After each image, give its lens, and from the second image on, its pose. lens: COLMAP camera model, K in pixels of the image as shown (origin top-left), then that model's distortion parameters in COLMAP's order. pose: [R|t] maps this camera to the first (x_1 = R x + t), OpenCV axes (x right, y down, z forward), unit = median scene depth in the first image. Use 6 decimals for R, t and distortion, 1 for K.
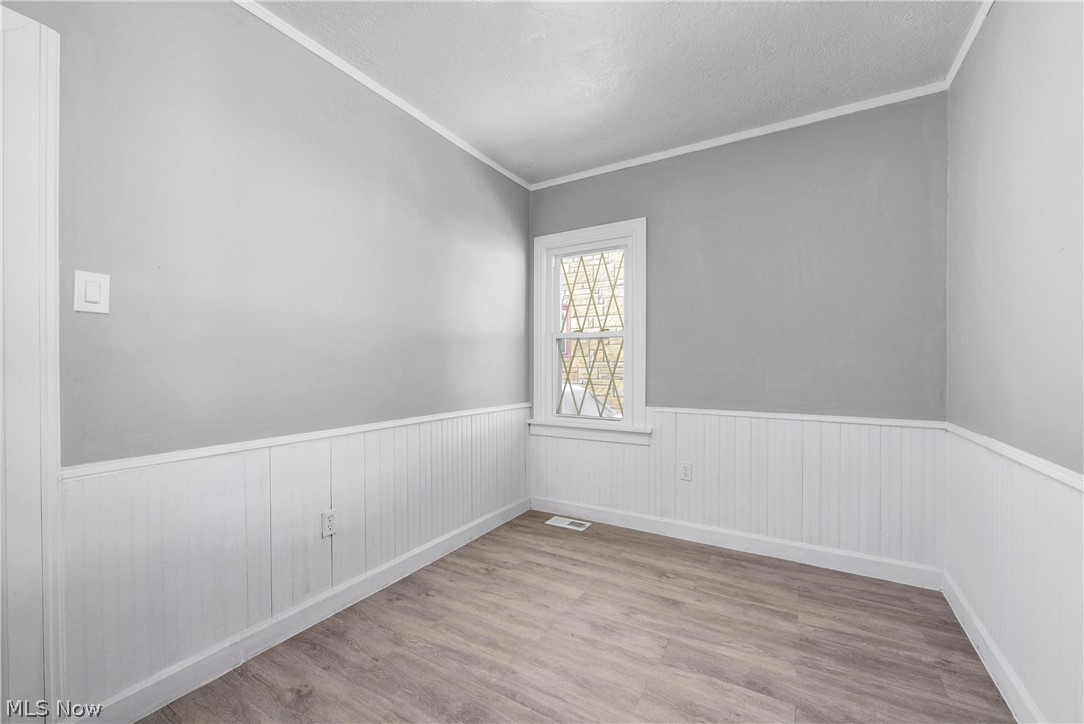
lens RADIAL K [[434.8, 0, 543.7], [0, 434.8, 361.5], [0, 0, 1]] dist [-0.010446, -0.000057]
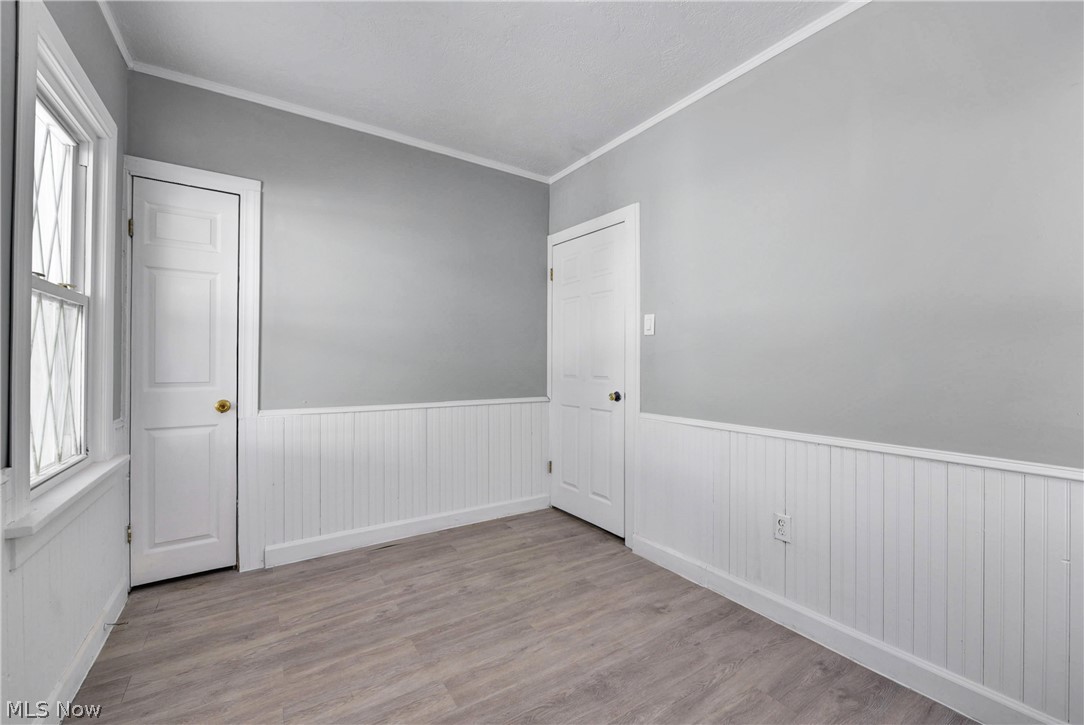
lens RADIAL K [[434.8, 0, 539.2], [0, 434.8, 361.3], [0, 0, 1]] dist [-0.010446, -0.000057]
pose [[-0.435848, -0.000773, -0.900020, 0.695190], [0.002027, 0.999996, -0.001840, 0.003563], [0.900018, -0.002626, -0.435845, 1.070657]]
